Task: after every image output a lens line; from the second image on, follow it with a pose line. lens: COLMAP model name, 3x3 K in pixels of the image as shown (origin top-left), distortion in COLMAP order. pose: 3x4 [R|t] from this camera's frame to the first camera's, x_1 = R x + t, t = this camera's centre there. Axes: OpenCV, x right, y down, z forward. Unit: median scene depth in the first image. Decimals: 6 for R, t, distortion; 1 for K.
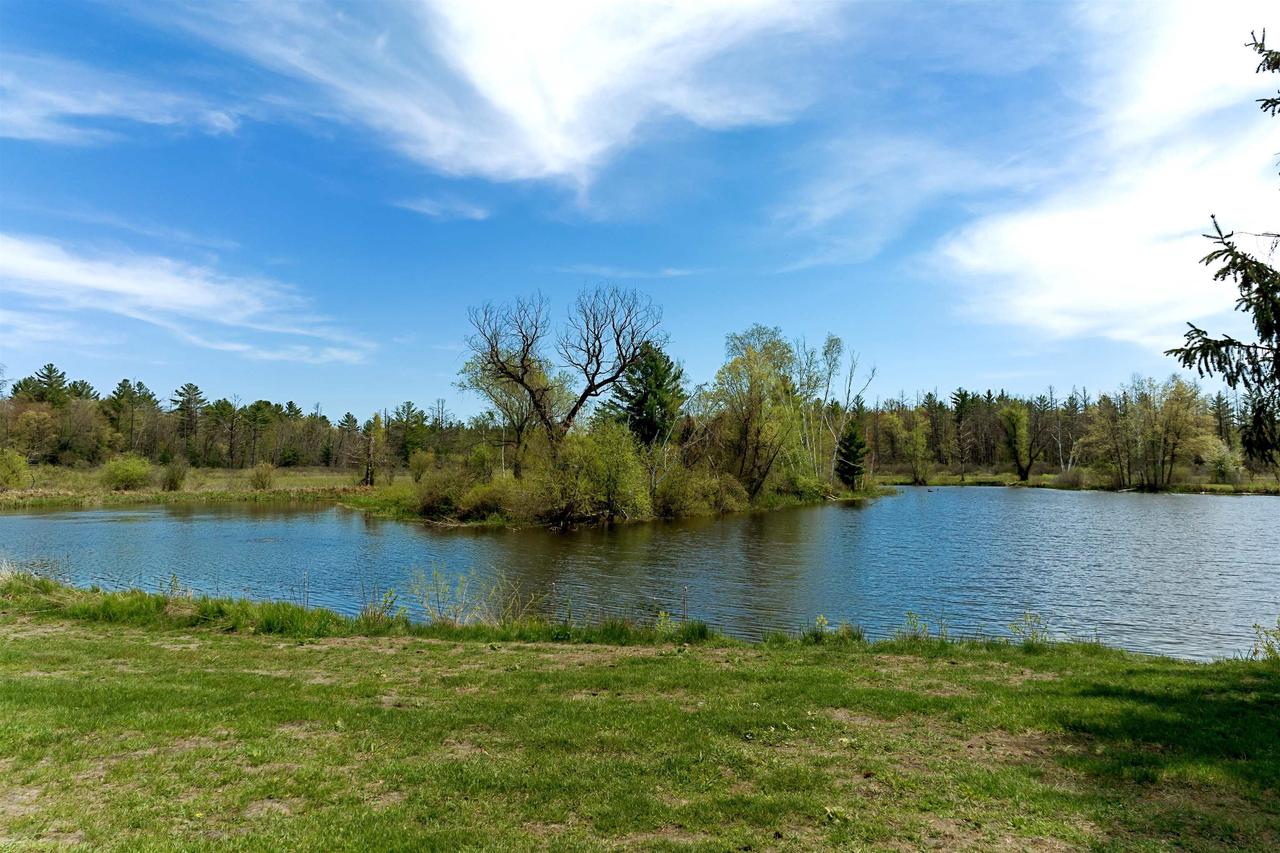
lens RADIAL K [[886.5, 0, 640.3], [0, 886.5, 390.3], [0, 0, 1]] dist [-0.003123, -0.001757]
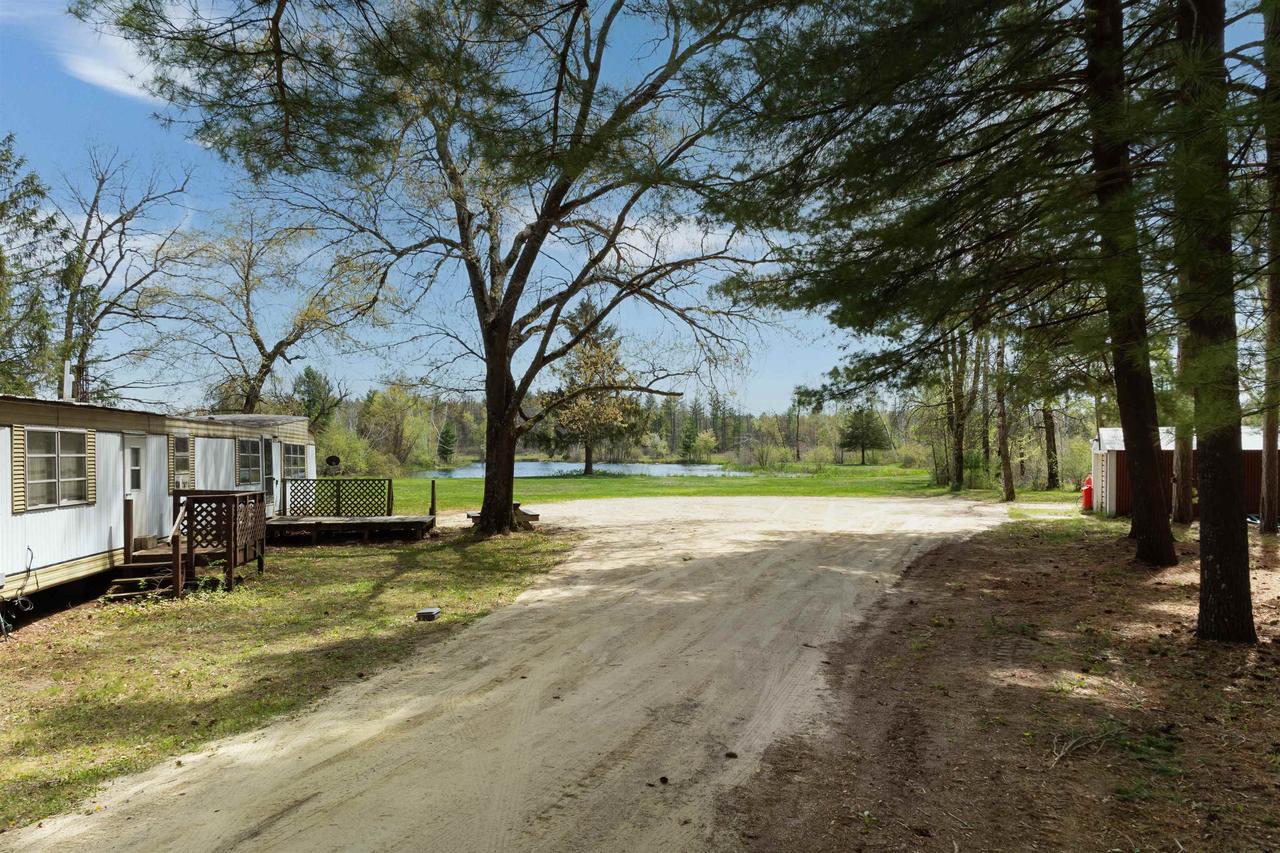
lens RADIAL K [[880.1, 0, 643.1], [0, 880.1, 454.1], [0, 0, 1]] dist [0.000552, -0.004020]
pose [[0.884183, -0.006847, 0.467090, -0.356994], [-0.035697, 0.995979, 0.082174, -0.093036], [-0.465775, -0.089330, 0.880383, -1.084597]]
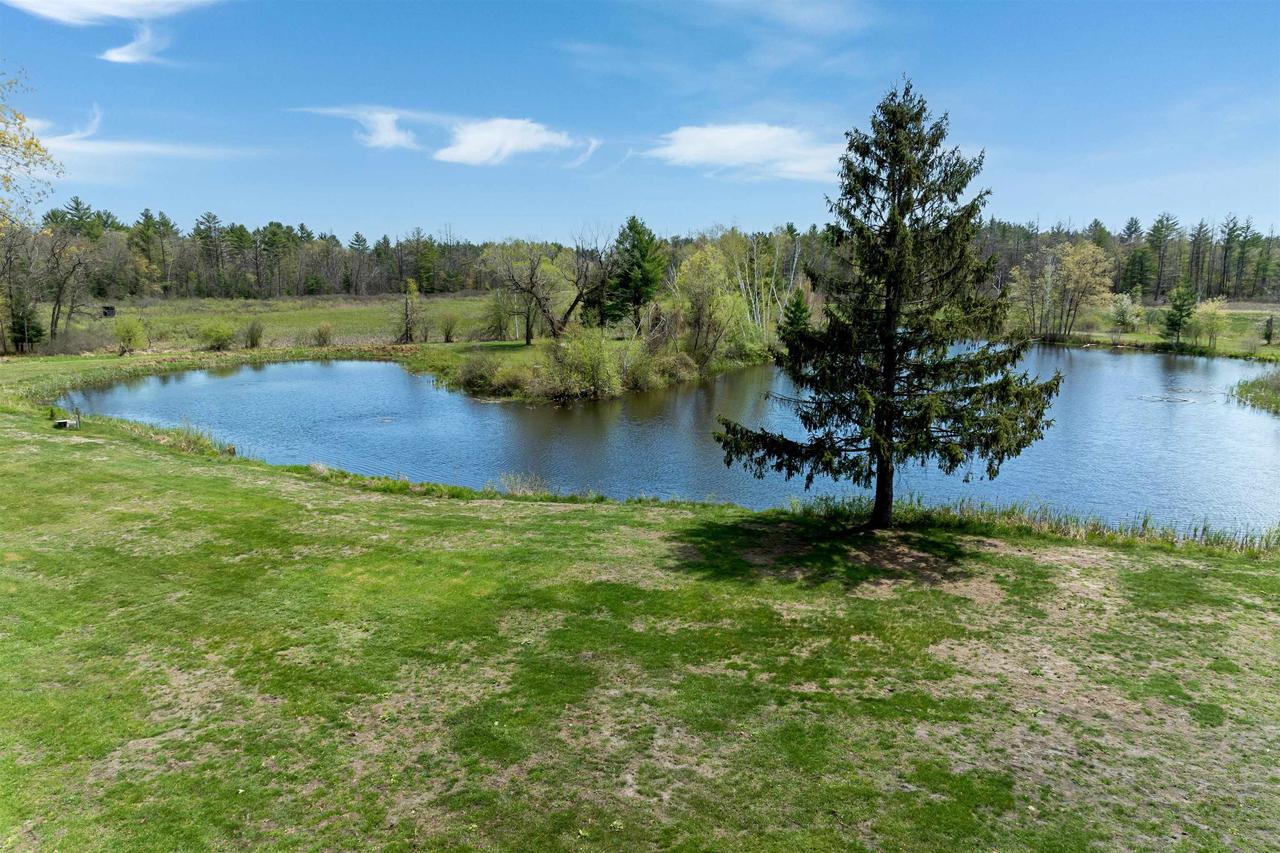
lens RADIAL K [[880.1, 0, 643.1], [0, 880.1, 454.1], [0, 0, 1]] dist [0.000552, -0.004020]
pose [[0.999985, -0.000028, -0.005386, 0.050290], [0.001556, 0.958848, 0.283916, -0.158714], [0.005156, -0.283921, 0.958834, -0.400262]]
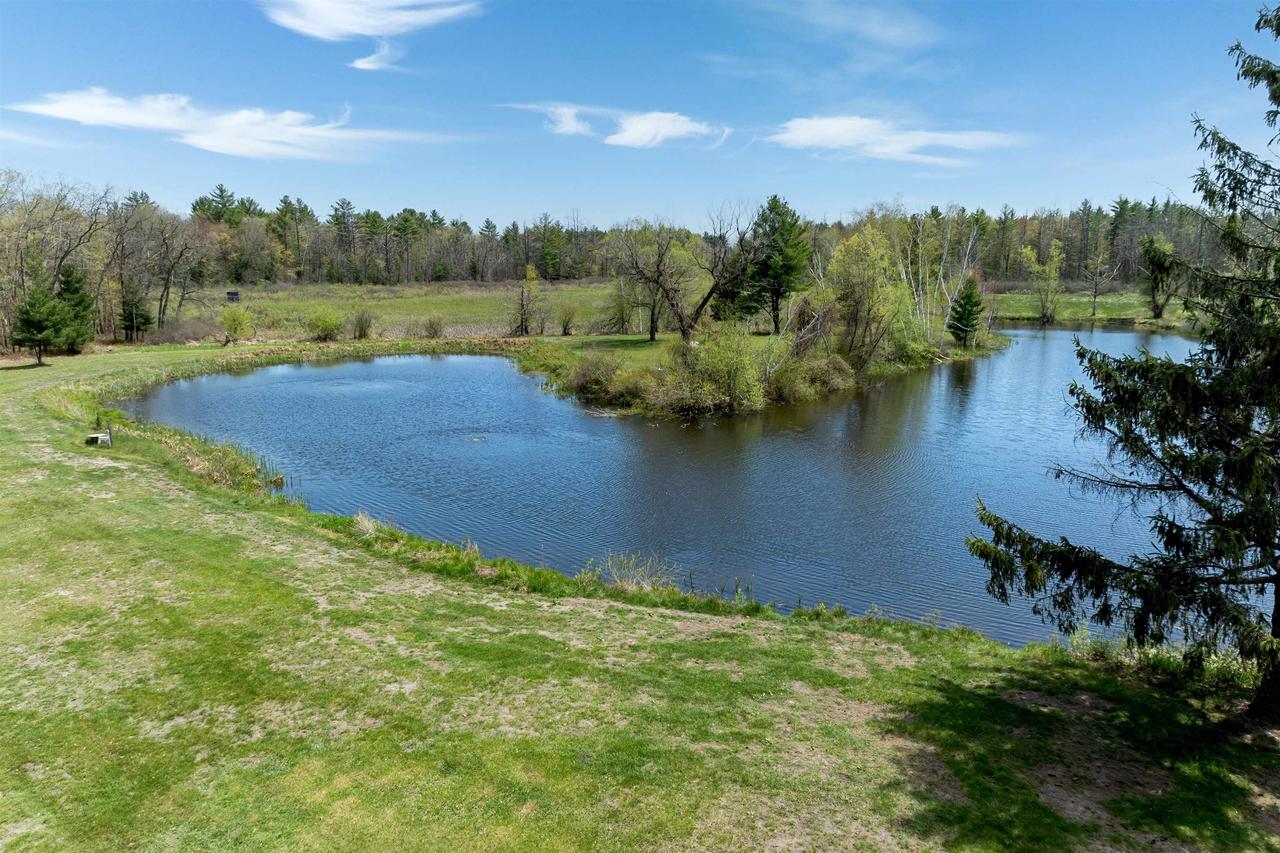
lens RADIAL K [[880.1, 0, 643.1], [0, 880.1, 454.1], [0, 0, 1]] dist [0.000552, -0.004020]
pose [[0.989423, 0.032320, -0.141412, 0.018882], [0.011222, 0.954887, 0.296756, -0.137843], [0.144623, -0.295204, 0.944425, -0.164875]]
